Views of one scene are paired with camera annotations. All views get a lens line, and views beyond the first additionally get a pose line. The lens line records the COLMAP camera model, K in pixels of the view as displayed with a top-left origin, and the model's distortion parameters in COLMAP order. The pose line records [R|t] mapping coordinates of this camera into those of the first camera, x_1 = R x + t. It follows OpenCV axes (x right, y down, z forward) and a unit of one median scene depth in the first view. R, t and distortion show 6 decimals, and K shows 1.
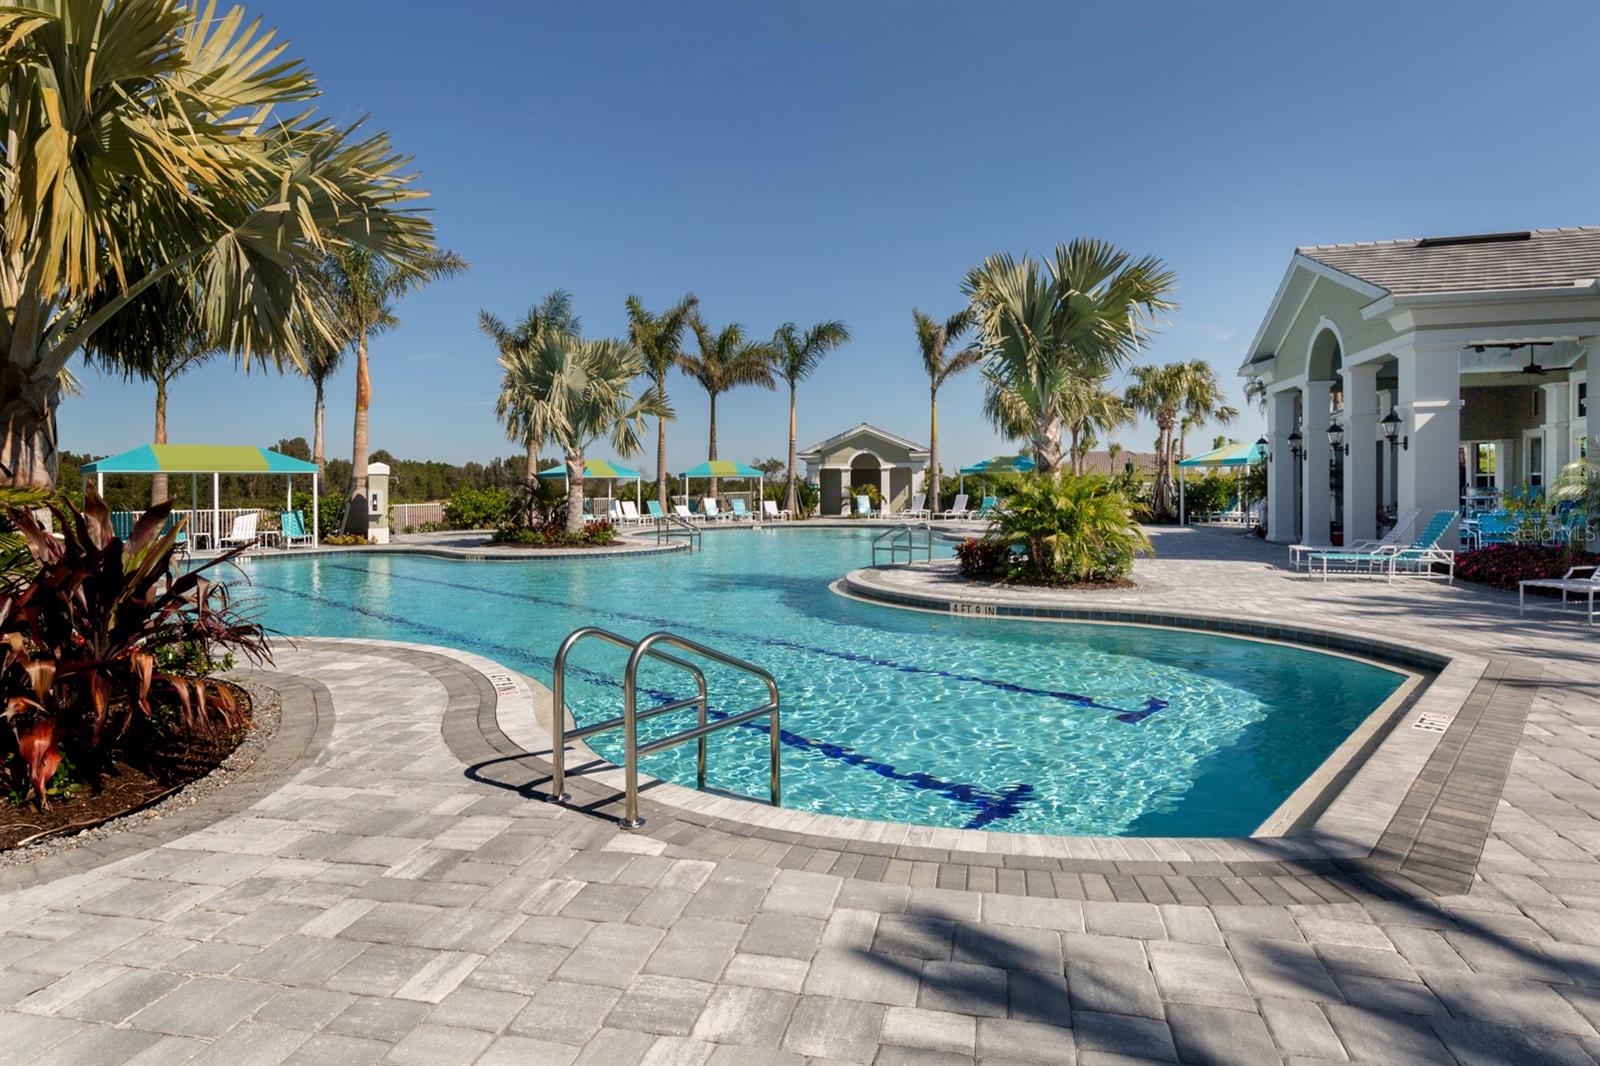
lens RADIAL K [[843.9, 0, 799.5], [0, 843.9, 484.3], [0, 0, 1]] dist [0.000693, 0.000076]
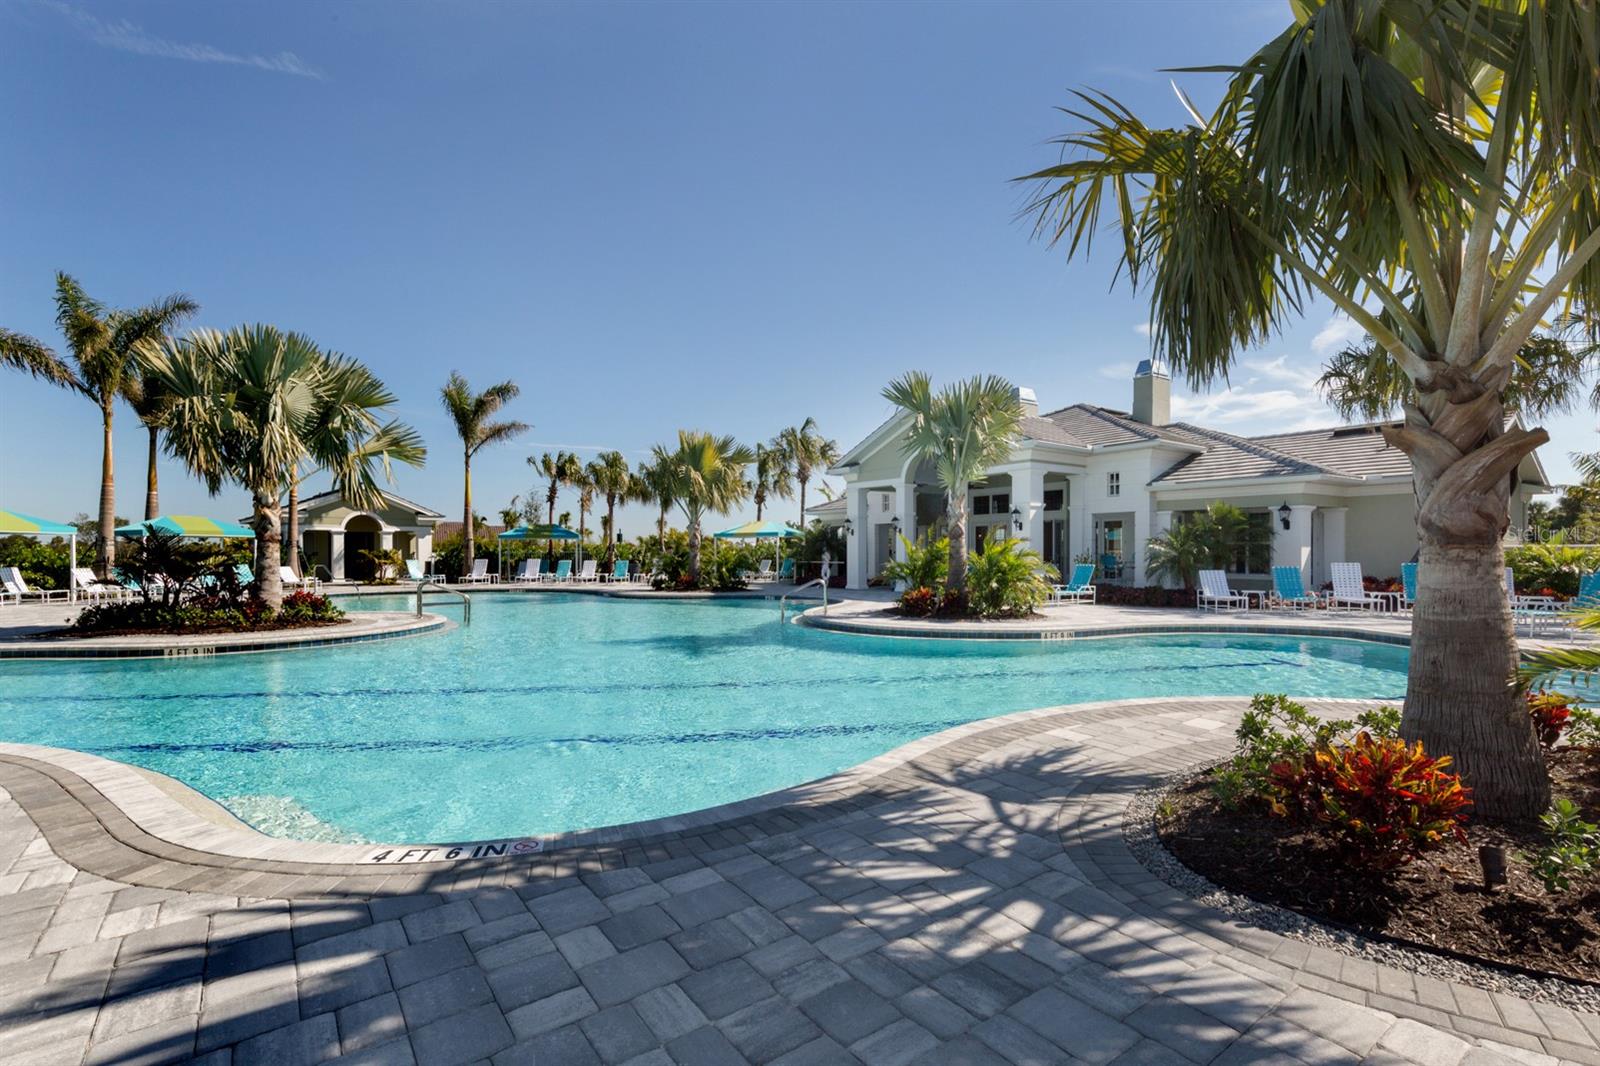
lens RADIAL K [[723.6, 0, 799.1], [0, 723.6, 557.7], [0, 0, 1]] dist [0.000012, -0.000067]
pose [[0.647704, 0.002179, 0.761889, -0.227020], [-0.007130, 0.999969, 0.003201, 0.004475], [-0.761859, -0.007506, 0.647700, 0.128448]]
